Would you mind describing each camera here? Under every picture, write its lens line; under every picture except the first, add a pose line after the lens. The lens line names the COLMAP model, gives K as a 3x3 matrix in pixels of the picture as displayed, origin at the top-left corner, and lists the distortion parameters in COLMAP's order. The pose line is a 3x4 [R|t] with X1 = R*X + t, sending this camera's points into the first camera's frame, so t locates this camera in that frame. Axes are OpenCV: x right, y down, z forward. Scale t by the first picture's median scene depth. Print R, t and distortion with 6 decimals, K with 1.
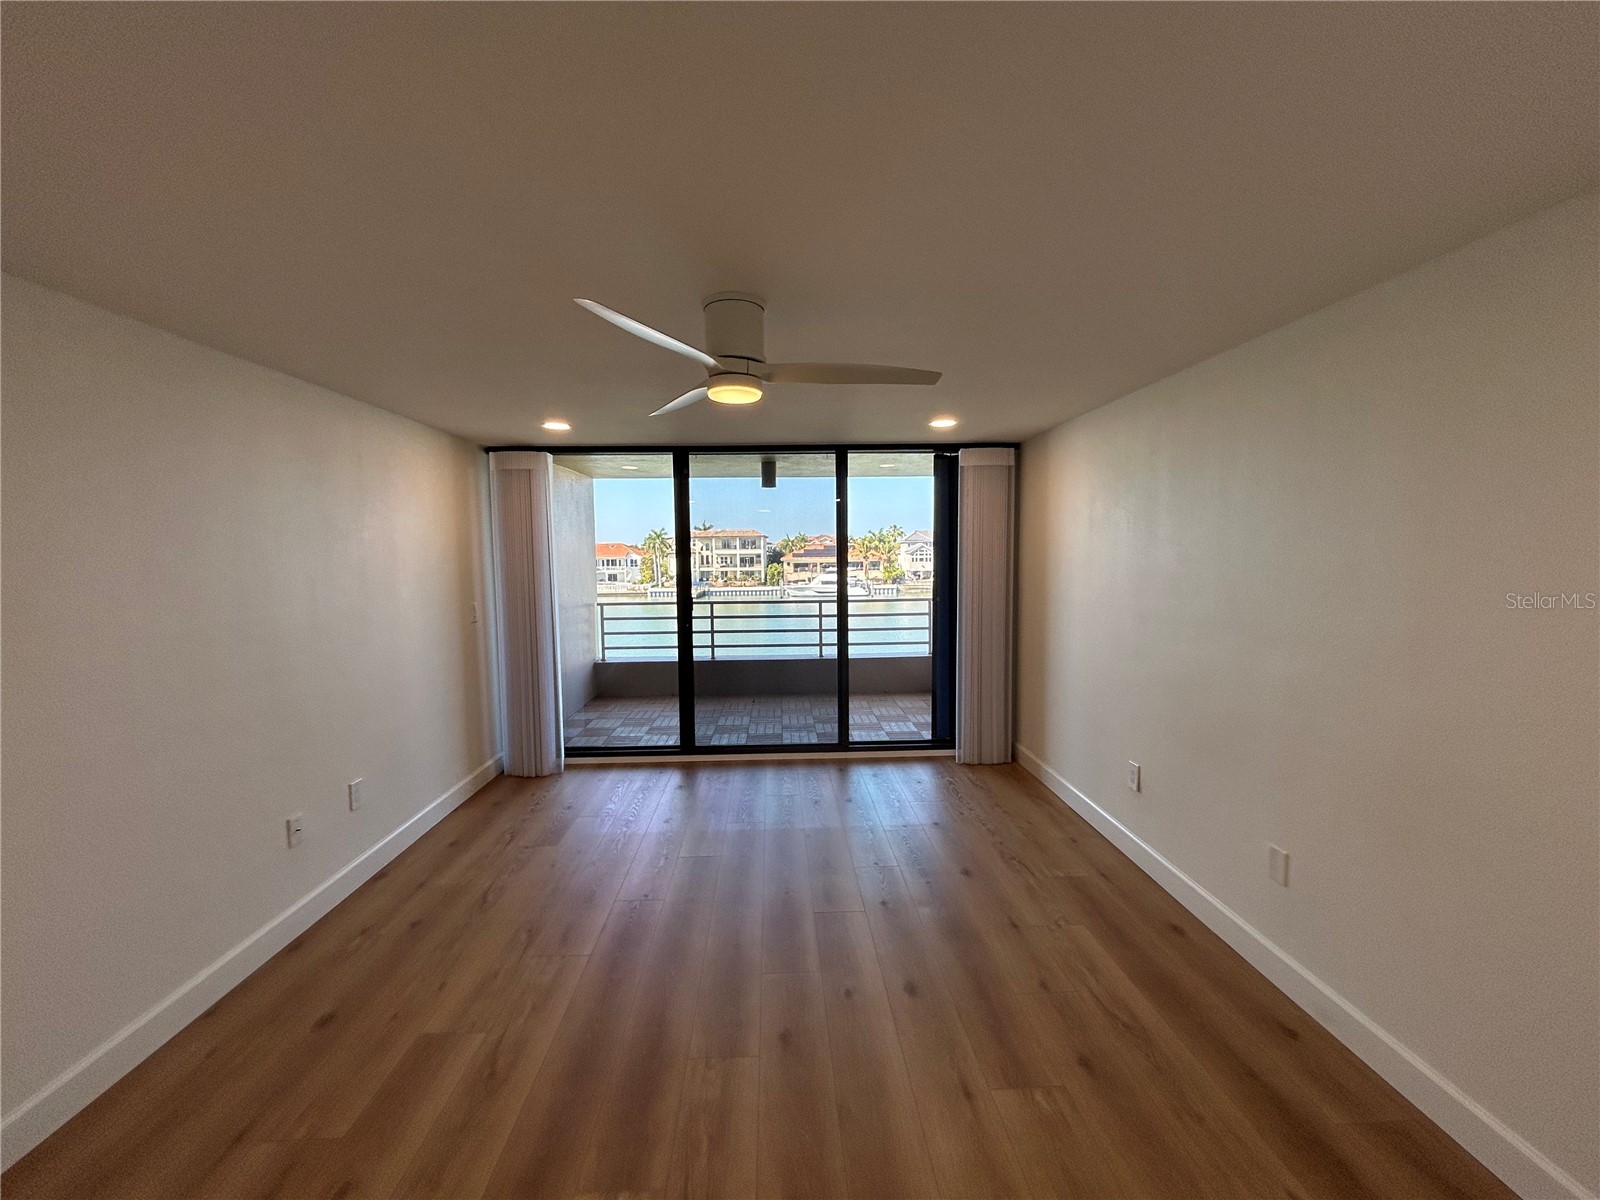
lens RADIAL K [[646.7, 0, 796.1], [0, 646.7, 599.0], [0, 0, 1]] dist [0.003720, -0.001981]
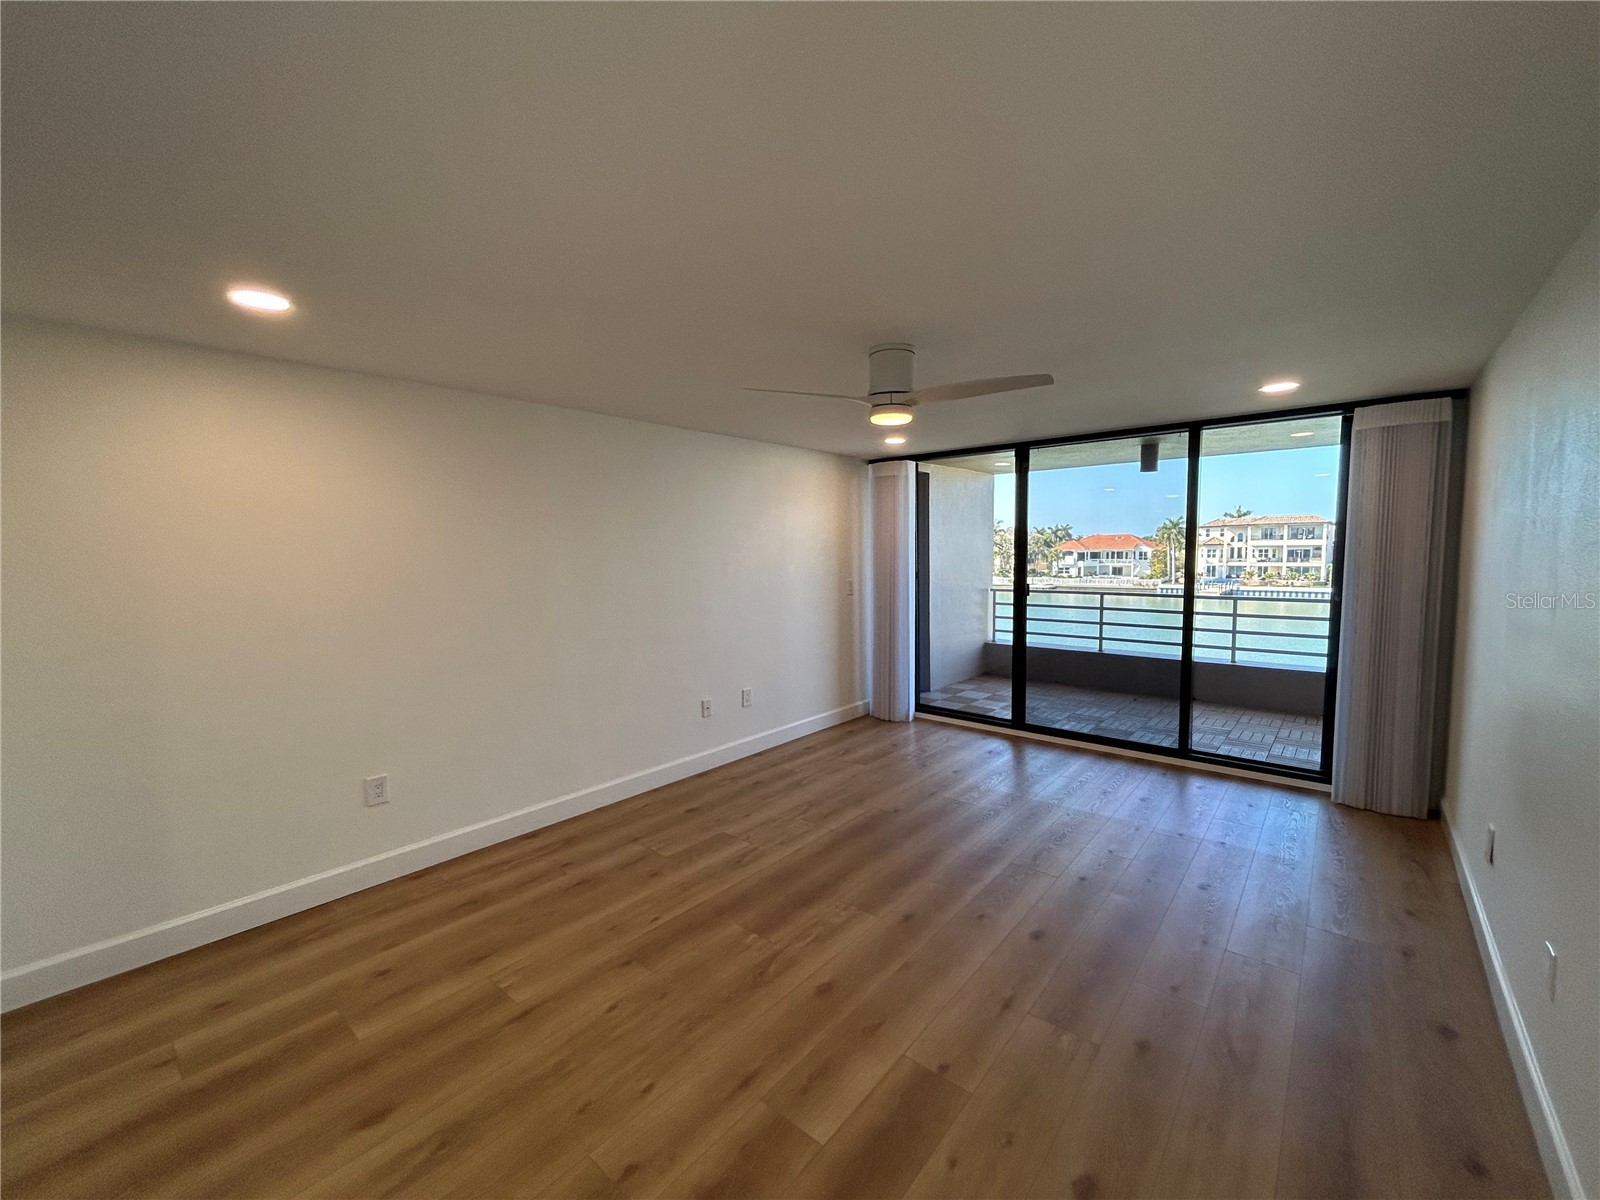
lens RADIAL K [[646.7, 0, 804.4], [0, 646.7, 602.6], [0, 0, 1]] dist [0.003720, -0.001981]
pose [[0.741132, 0.057754, -0.668870, 0.225858], [-0.045941, 0.998320, 0.035297, 0.006423], [0.669786, 0.004569, 0.742541, -0.032519]]
